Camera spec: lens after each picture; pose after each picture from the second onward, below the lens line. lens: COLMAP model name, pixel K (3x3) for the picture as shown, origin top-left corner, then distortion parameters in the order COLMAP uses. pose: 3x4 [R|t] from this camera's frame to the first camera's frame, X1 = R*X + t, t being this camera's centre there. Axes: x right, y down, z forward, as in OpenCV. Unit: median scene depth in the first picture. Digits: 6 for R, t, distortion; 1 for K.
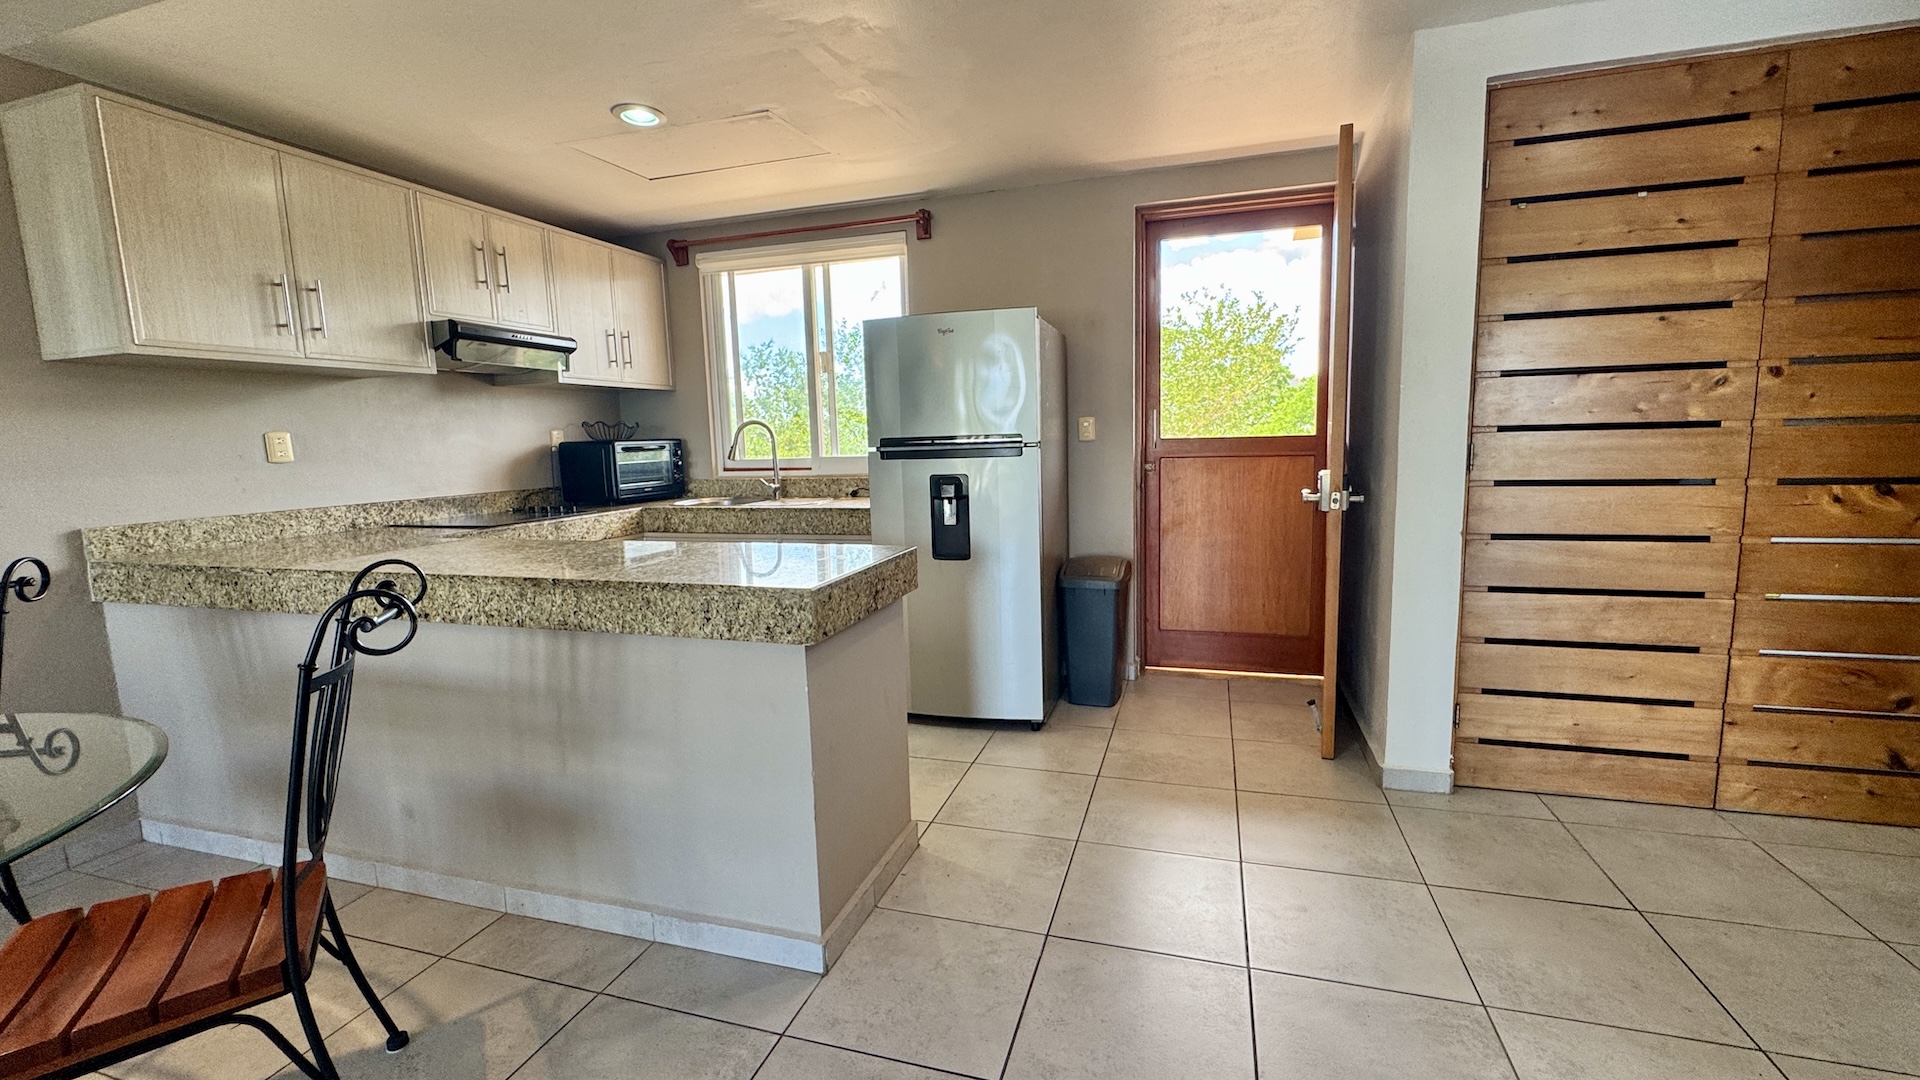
lens RADIAL K [[774.3, 0, 972.1], [0, 774.3, 540.7], [0, 0, 1]] dist [-0.009524, 0.001811]
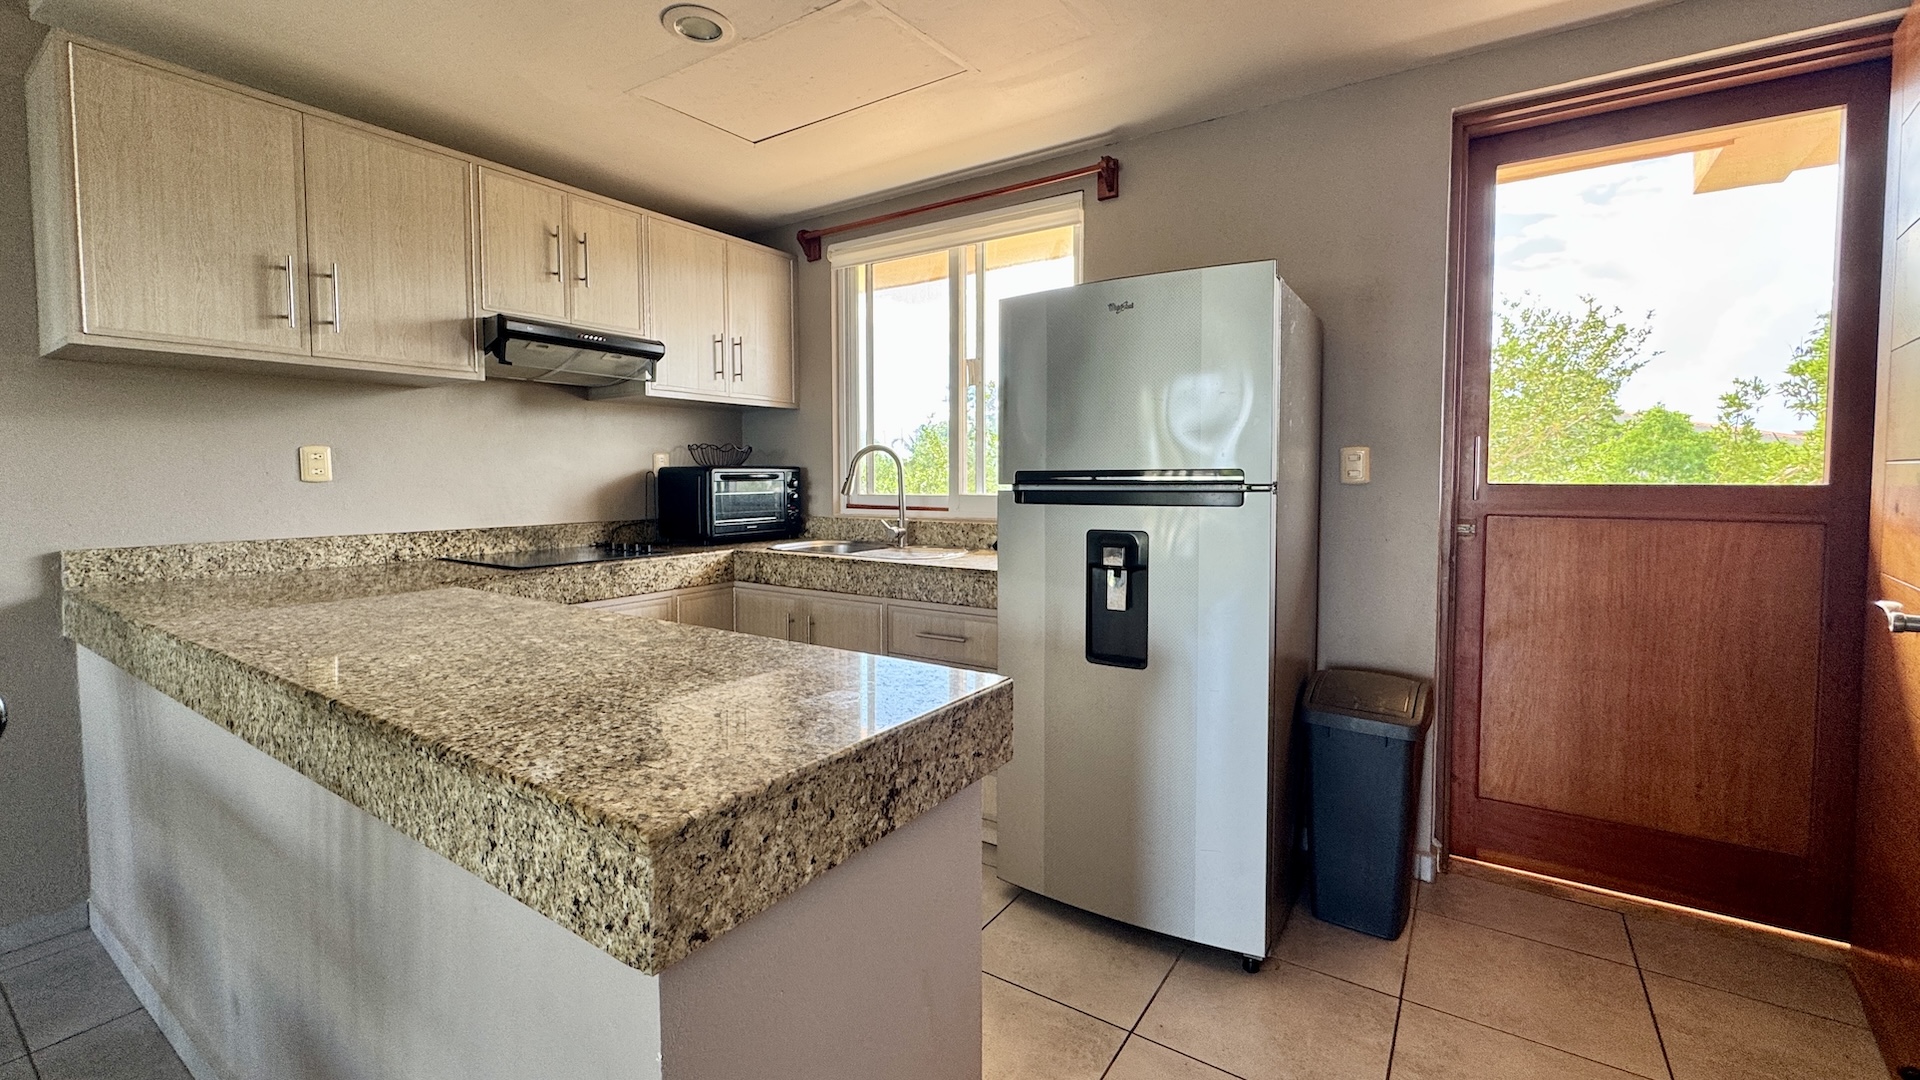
lens RADIAL K [[803.1, 0, 925.4], [0, 803.1, 509.5], [0, 0, 1]] dist [-0.007103, 0.000468]
pose [[0.949633, 0.038653, -0.310971, 0.026878], [-0.065502, 0.994927, -0.076358, -0.046753], [0.306441, 0.092882, 0.947347, 0.365637]]
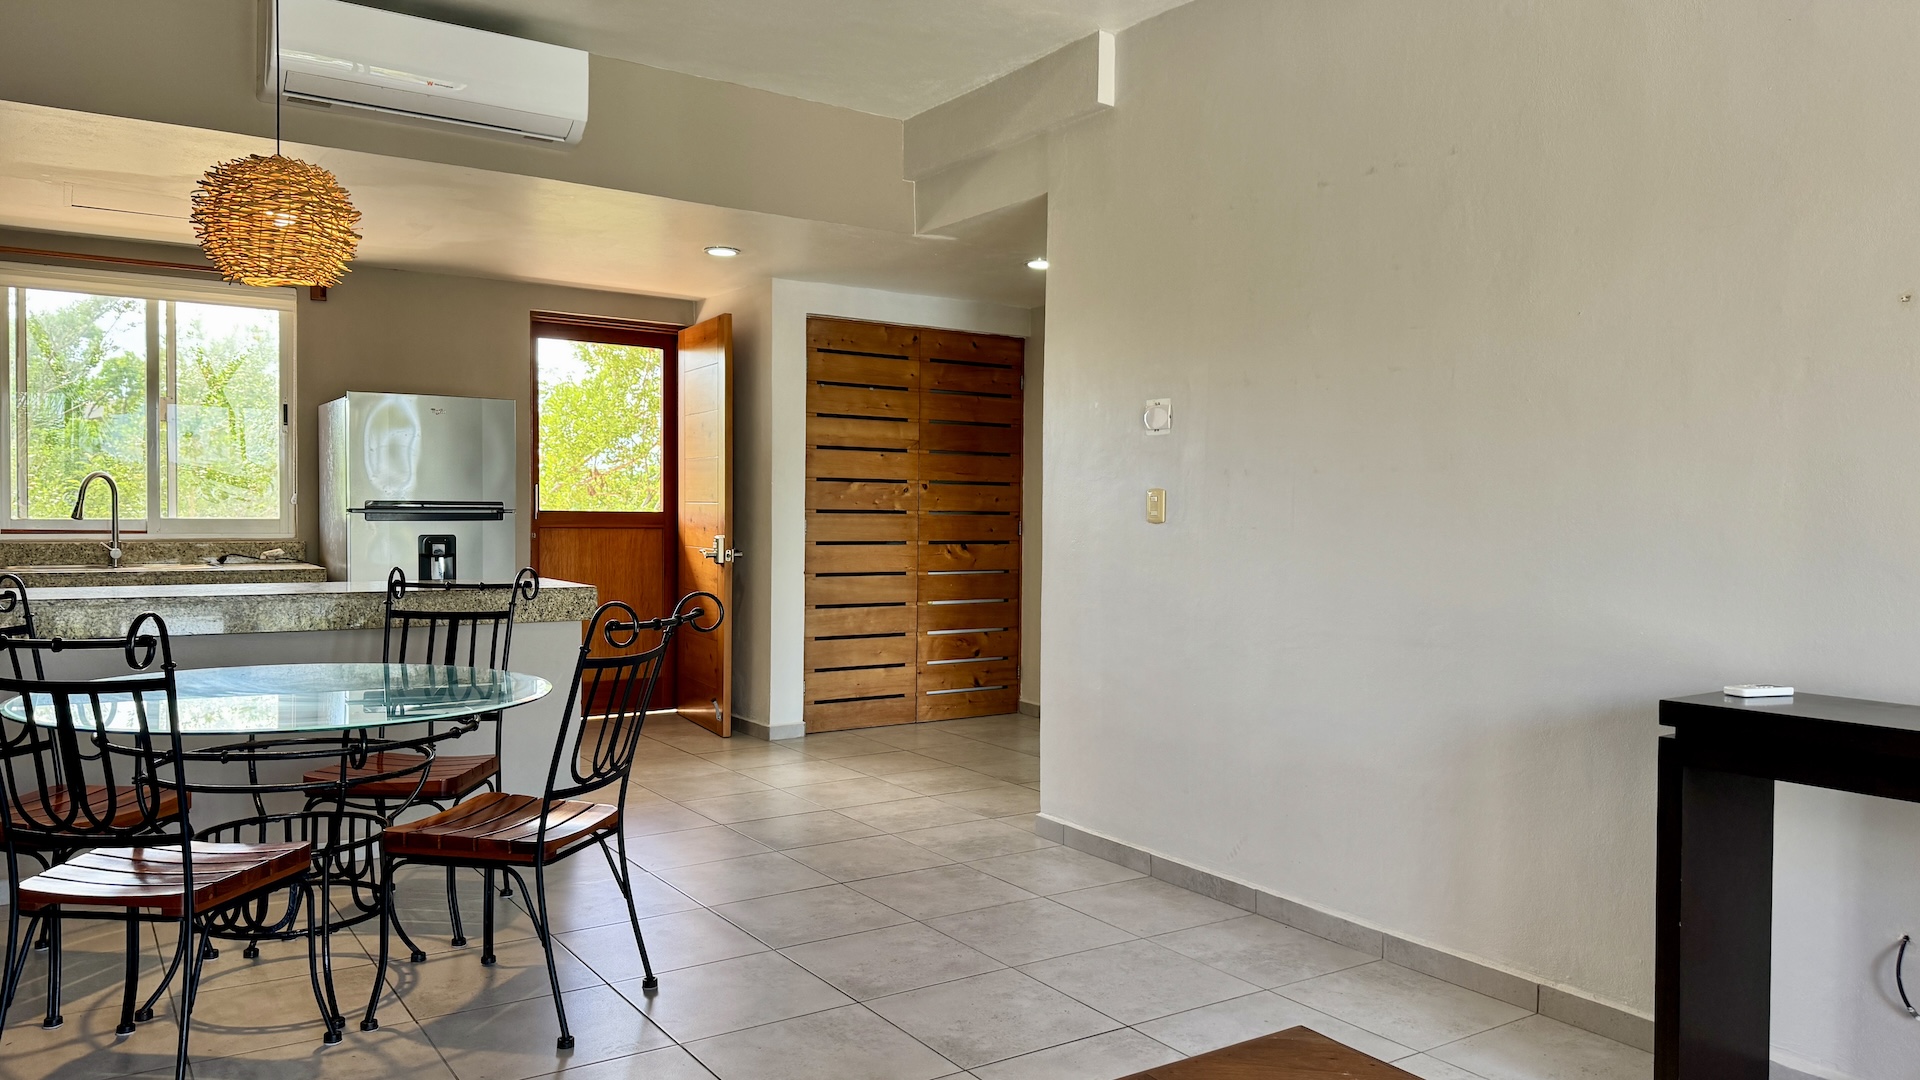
lens RADIAL K [[1343.1, 0, 984.5], [0, 1343.1, 561.4], [0, 0, 1]] dist [-0.014211, -0.019289]
pose [[0.604479, 0.004074, 0.796611, -1.229803], [0.077120, 0.994991, -0.063608, 0.154733], [-0.792880, 0.099884, 0.601136, -0.898887]]
